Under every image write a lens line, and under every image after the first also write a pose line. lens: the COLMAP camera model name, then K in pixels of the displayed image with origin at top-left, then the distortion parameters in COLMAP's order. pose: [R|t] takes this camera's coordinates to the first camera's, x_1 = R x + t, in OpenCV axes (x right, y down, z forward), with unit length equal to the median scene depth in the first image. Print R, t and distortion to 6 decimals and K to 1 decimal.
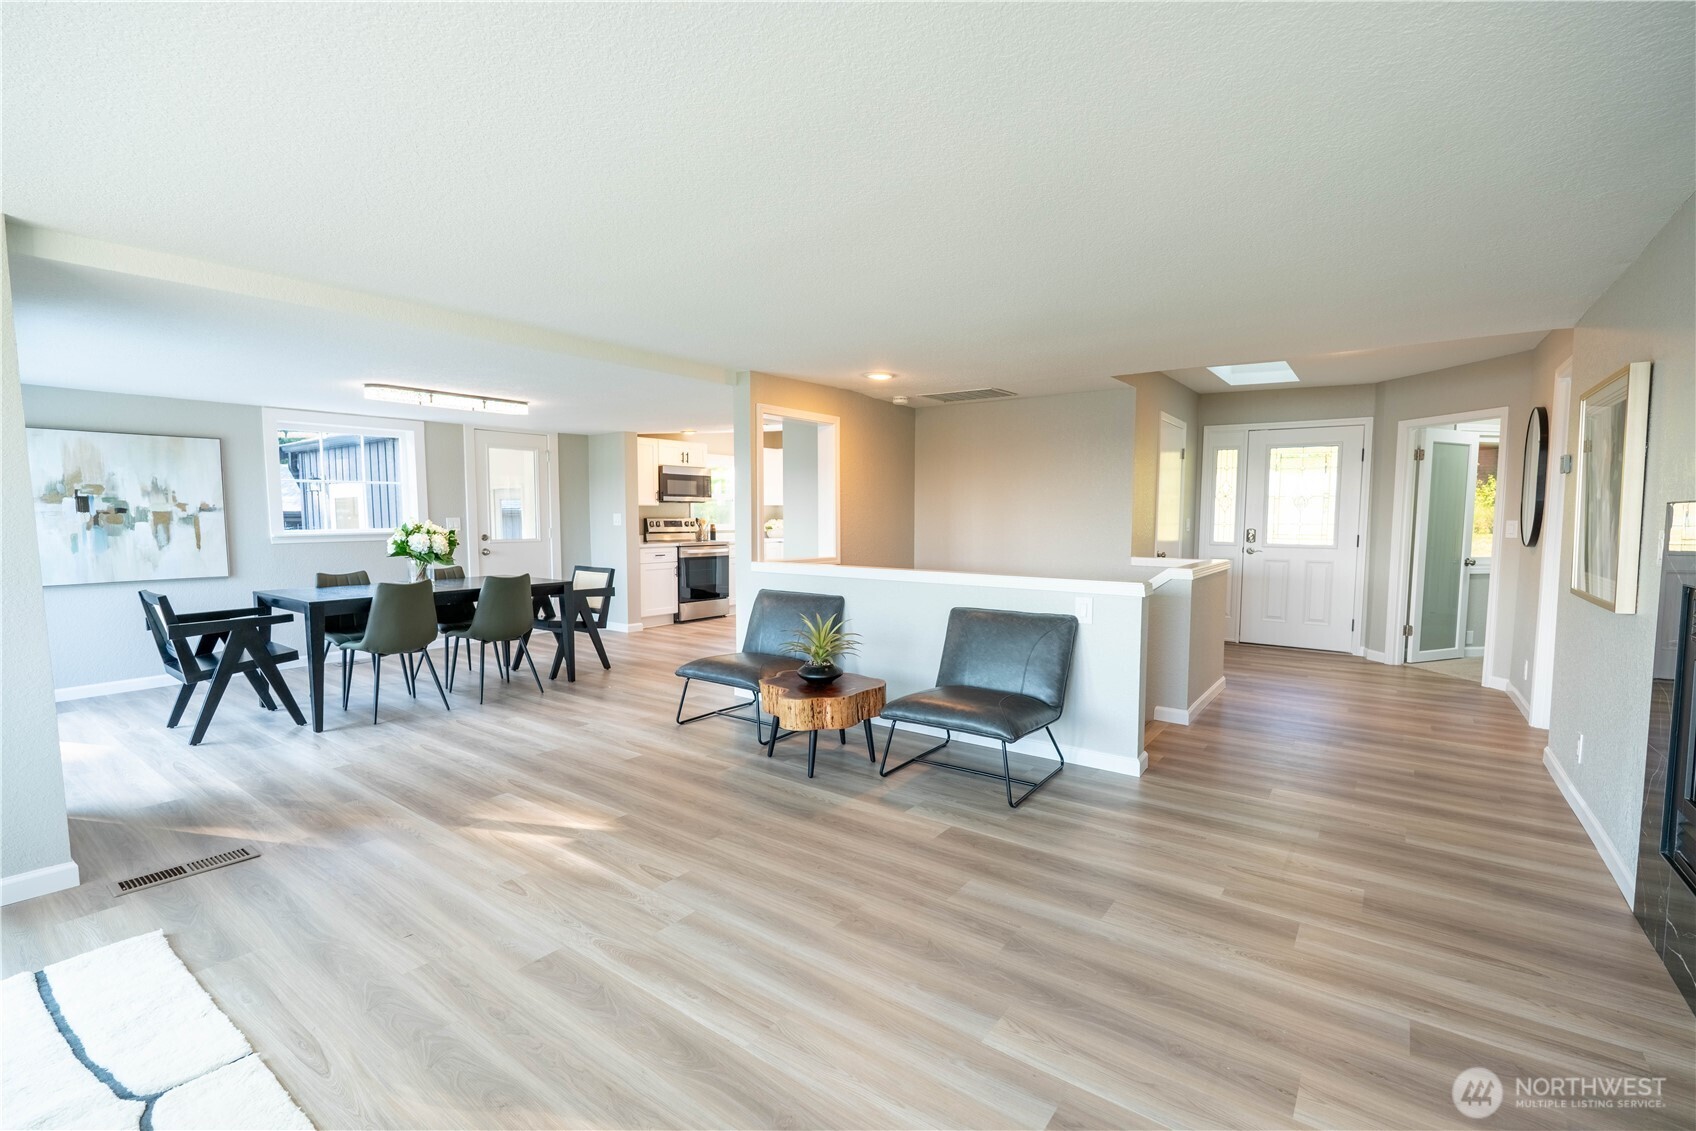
lens RADIAL K [[750.7, 0, 848.0], [0, 750.7, 565.5], [0, 0, 1]] dist [-0.005739, -0.000066]
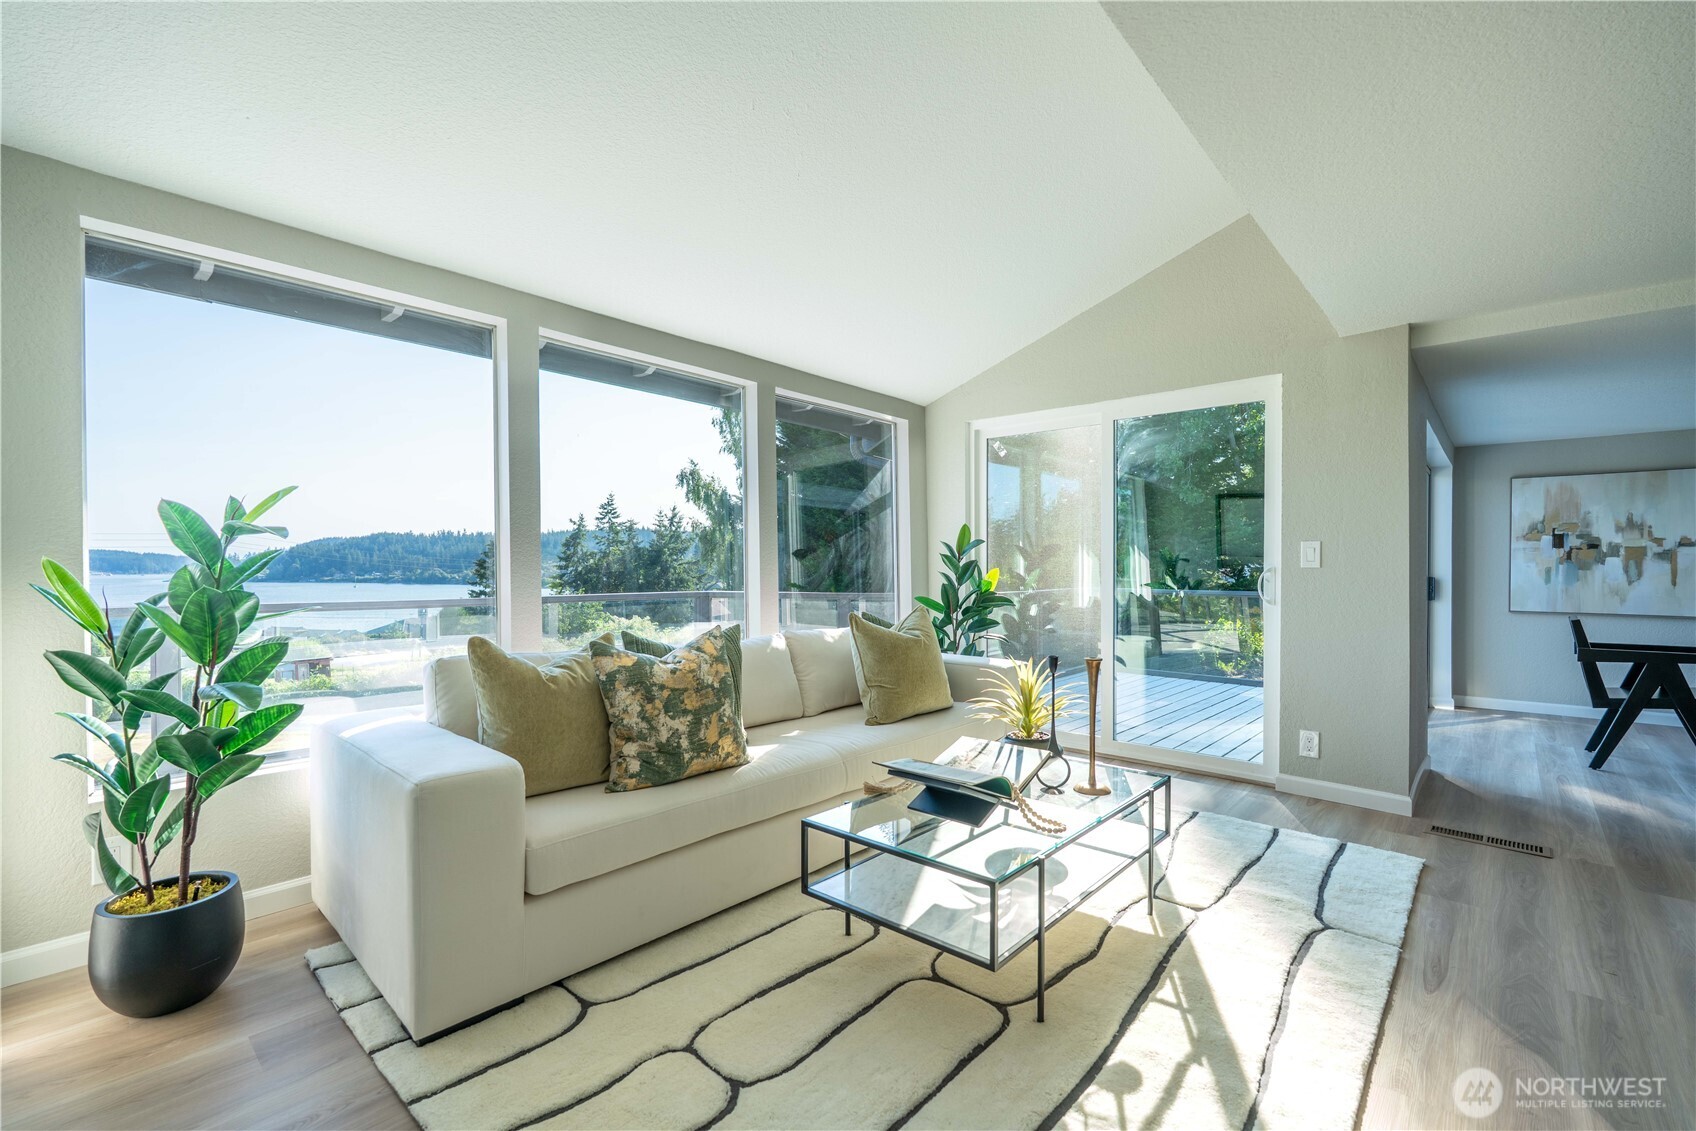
lens RADIAL K [[750.7, 0, 848.0], [0, 750.7, 565.5], [0, 0, 1]] dist [-0.005739, -0.000066]
pose [[-0.099921, -0.003948, -0.994988, 0.189685], [-0.075251, 0.997158, 0.003600, 0.029929], [0.992146, 0.075233, -0.099934, 0.059796]]
